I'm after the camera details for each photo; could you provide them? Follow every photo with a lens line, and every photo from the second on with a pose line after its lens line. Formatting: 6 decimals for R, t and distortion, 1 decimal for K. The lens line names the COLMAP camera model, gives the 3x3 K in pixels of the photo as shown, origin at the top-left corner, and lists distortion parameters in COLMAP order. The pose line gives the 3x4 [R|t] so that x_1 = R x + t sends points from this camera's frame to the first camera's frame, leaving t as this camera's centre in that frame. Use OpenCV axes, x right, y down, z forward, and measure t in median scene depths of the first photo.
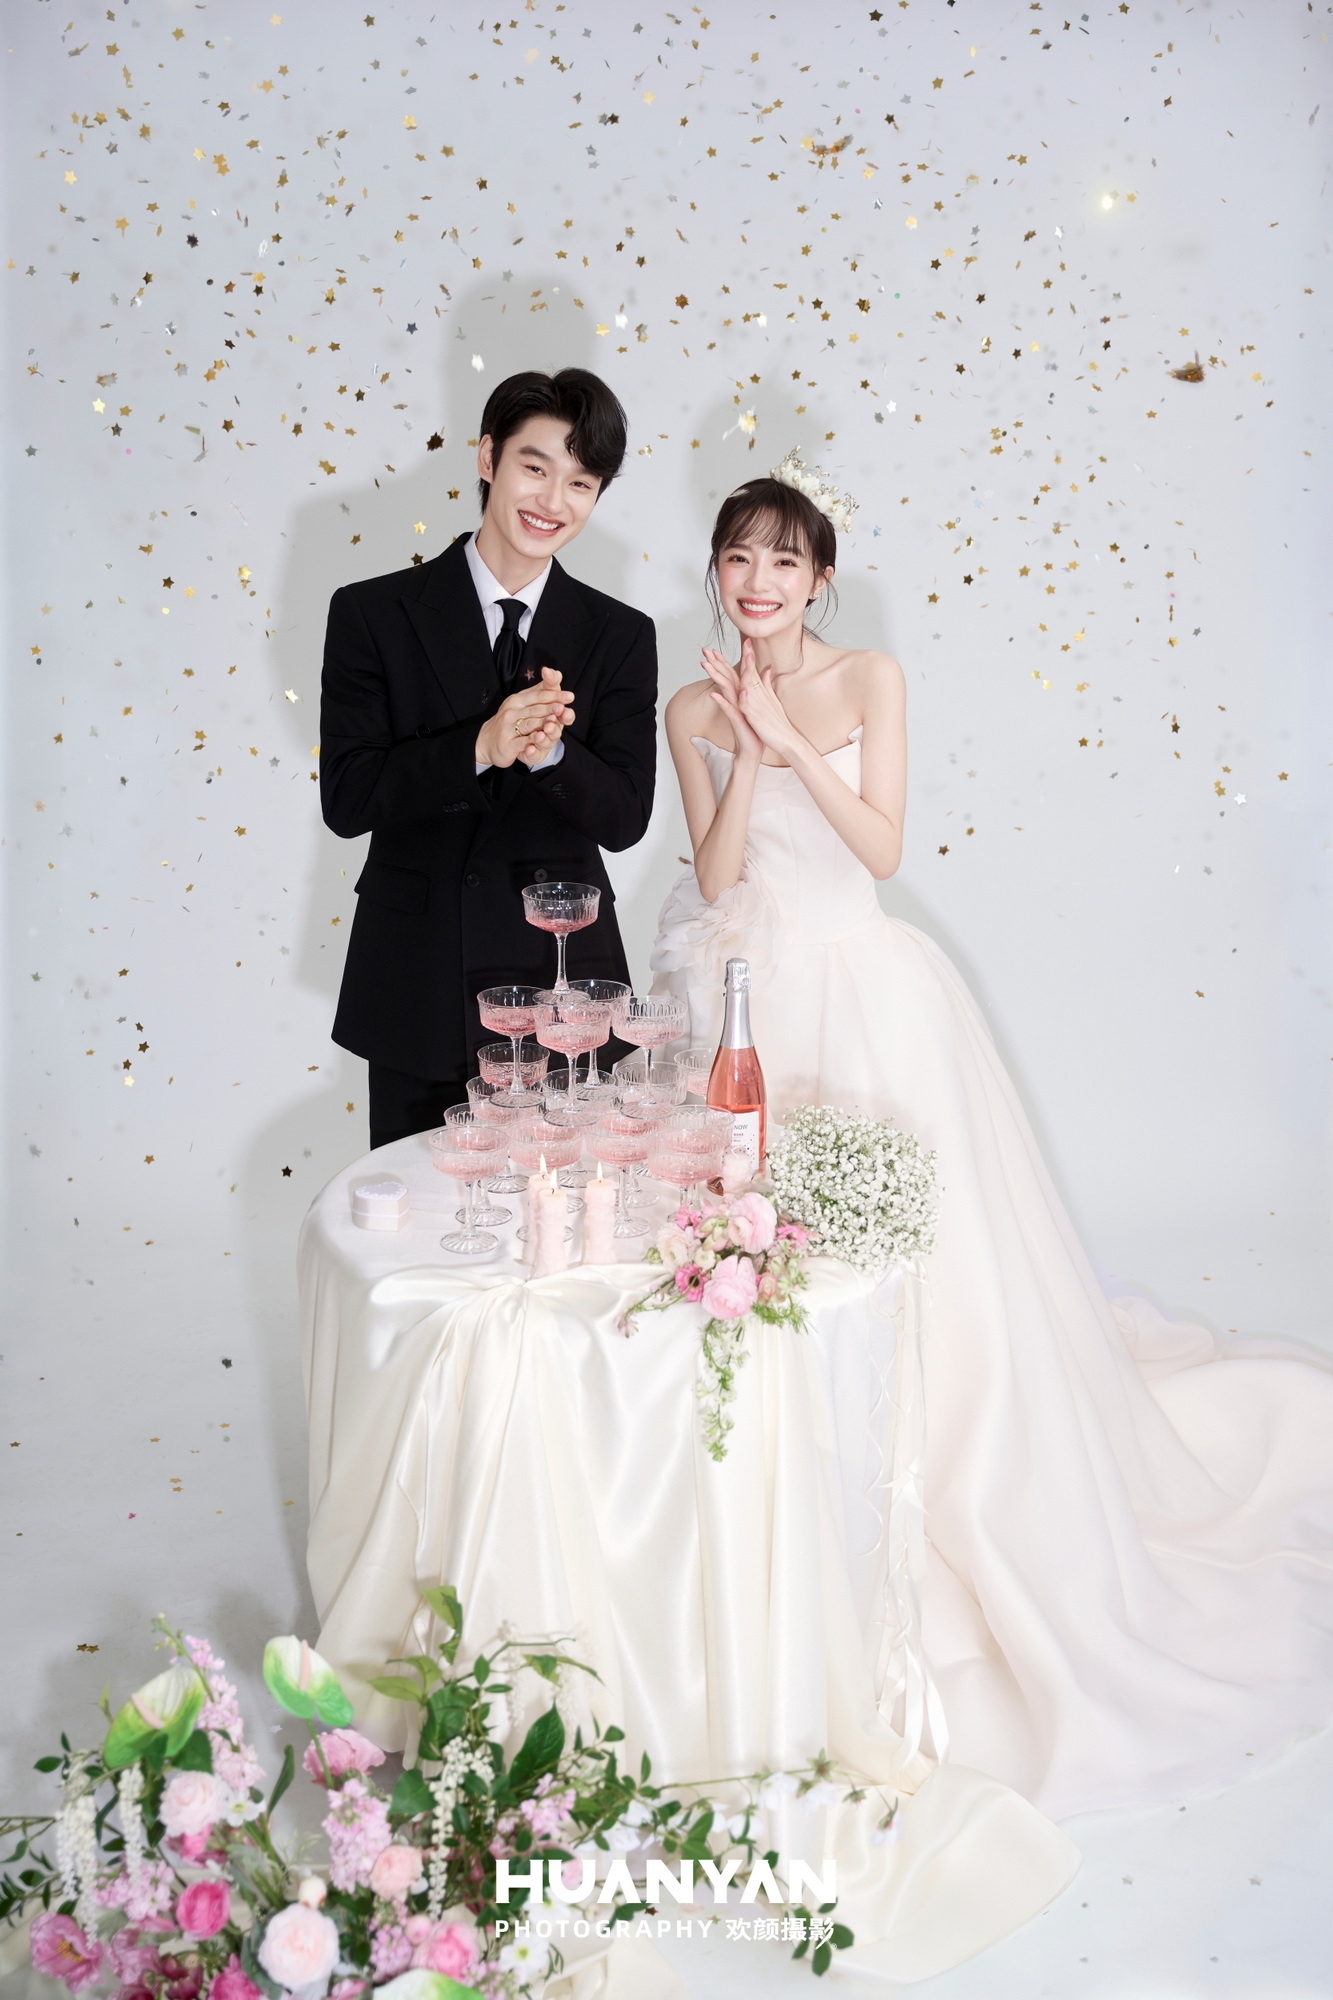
lens RADIAL K [[2578.1, 0, 666.5], [0, 2578.1, 1000.0], [0, 0, 1]] dist [-0.012581, -0.007005]
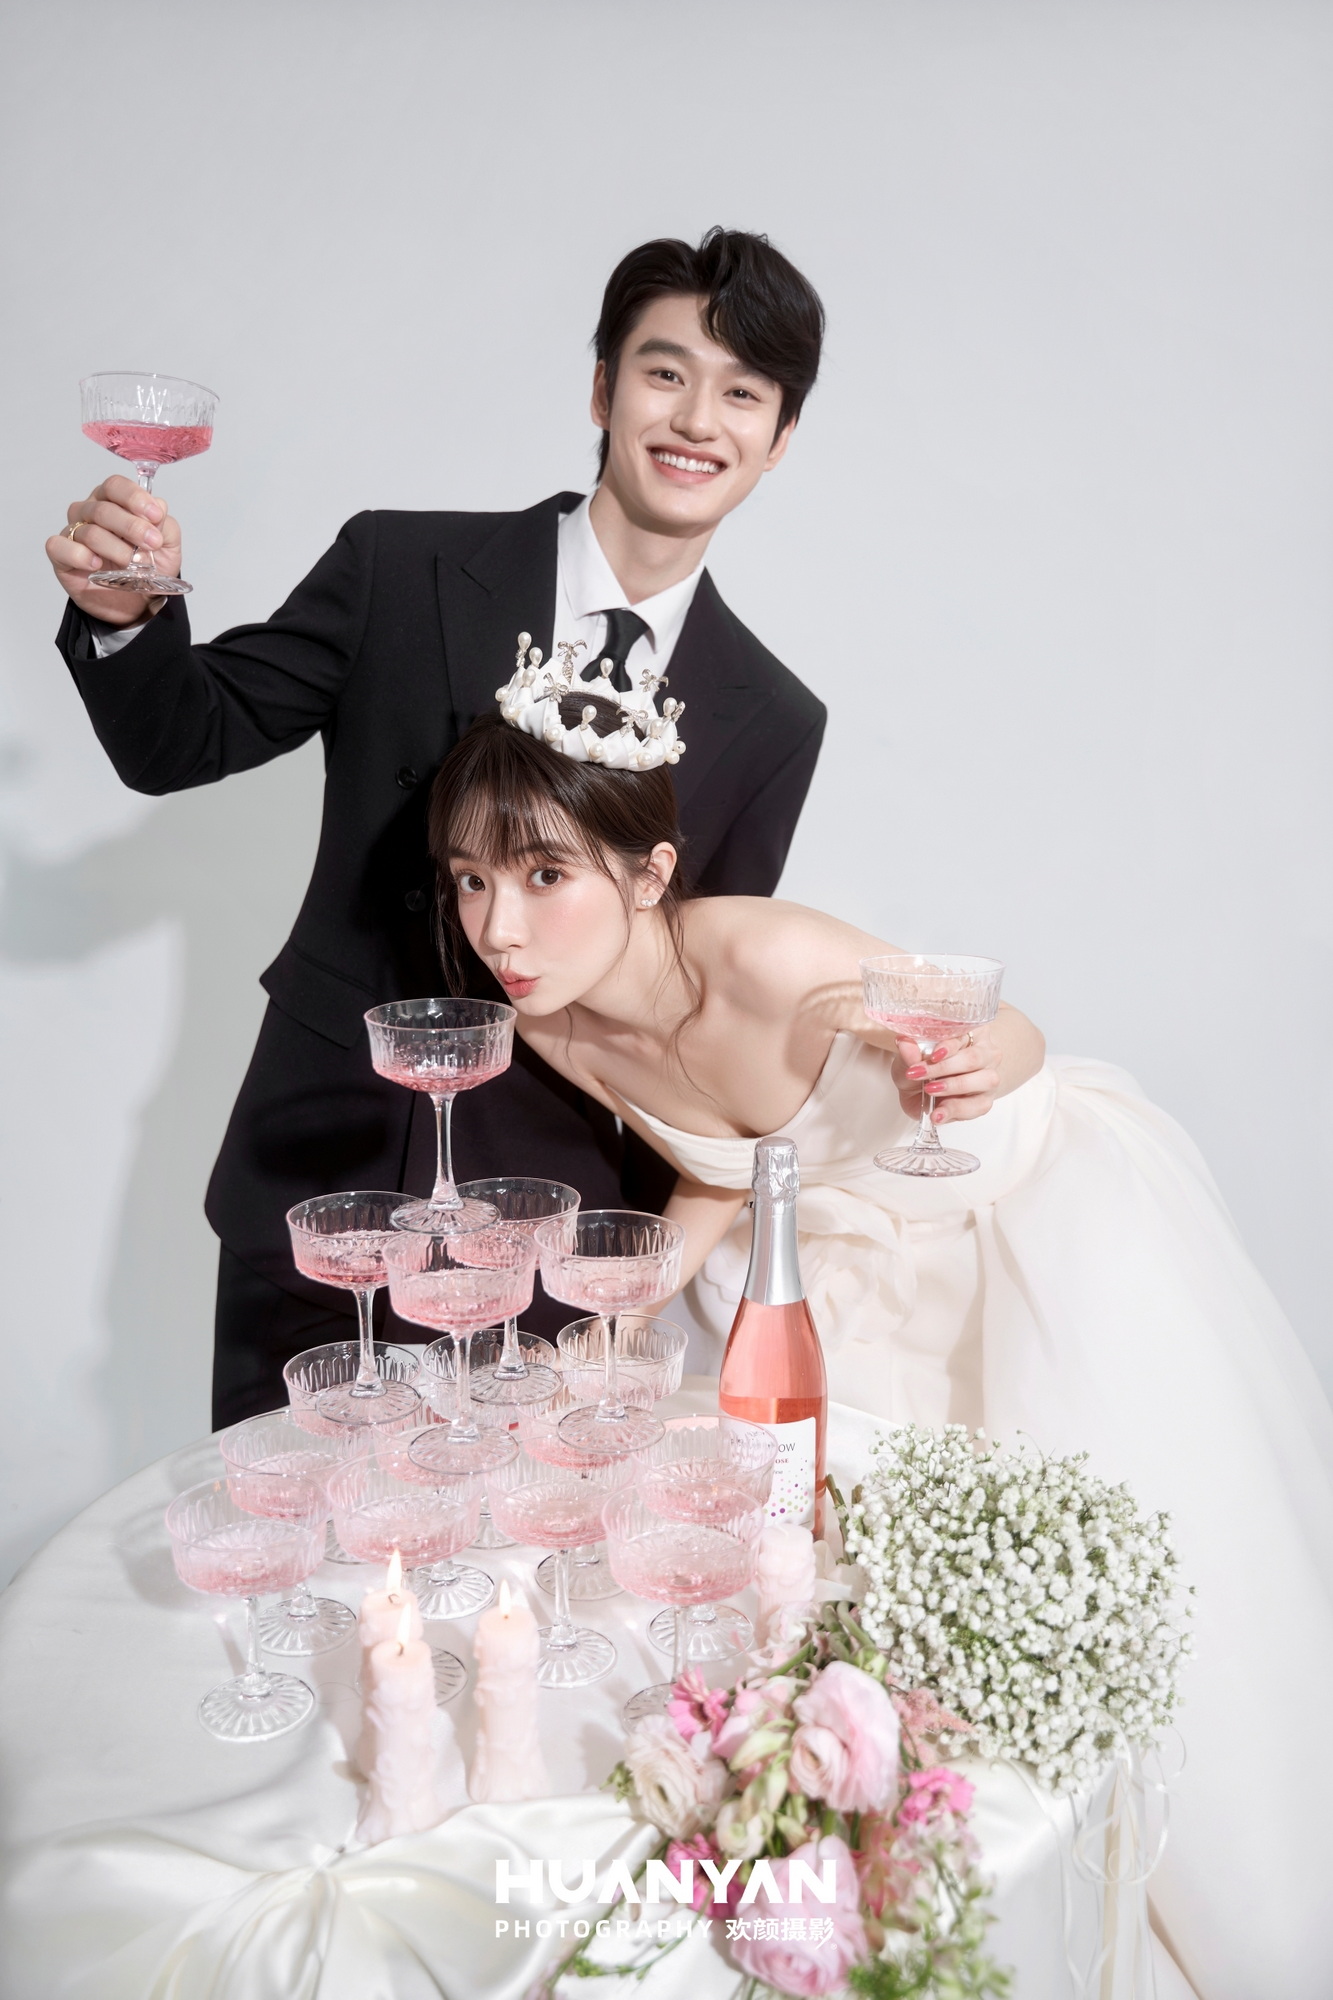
lens RADIAL K [[1706.8, 0, 666.5], [0, 1706.8, 1000.0], [0, 0, 1]] dist [-0.001554, 0.000726]
pose [[0.999922, -0.012278, 0.002314, 0.004861], [0.012423, 0.996771, -0.079335, -0.017321], [-0.001332, 0.079358, 0.996845, 0.671820]]
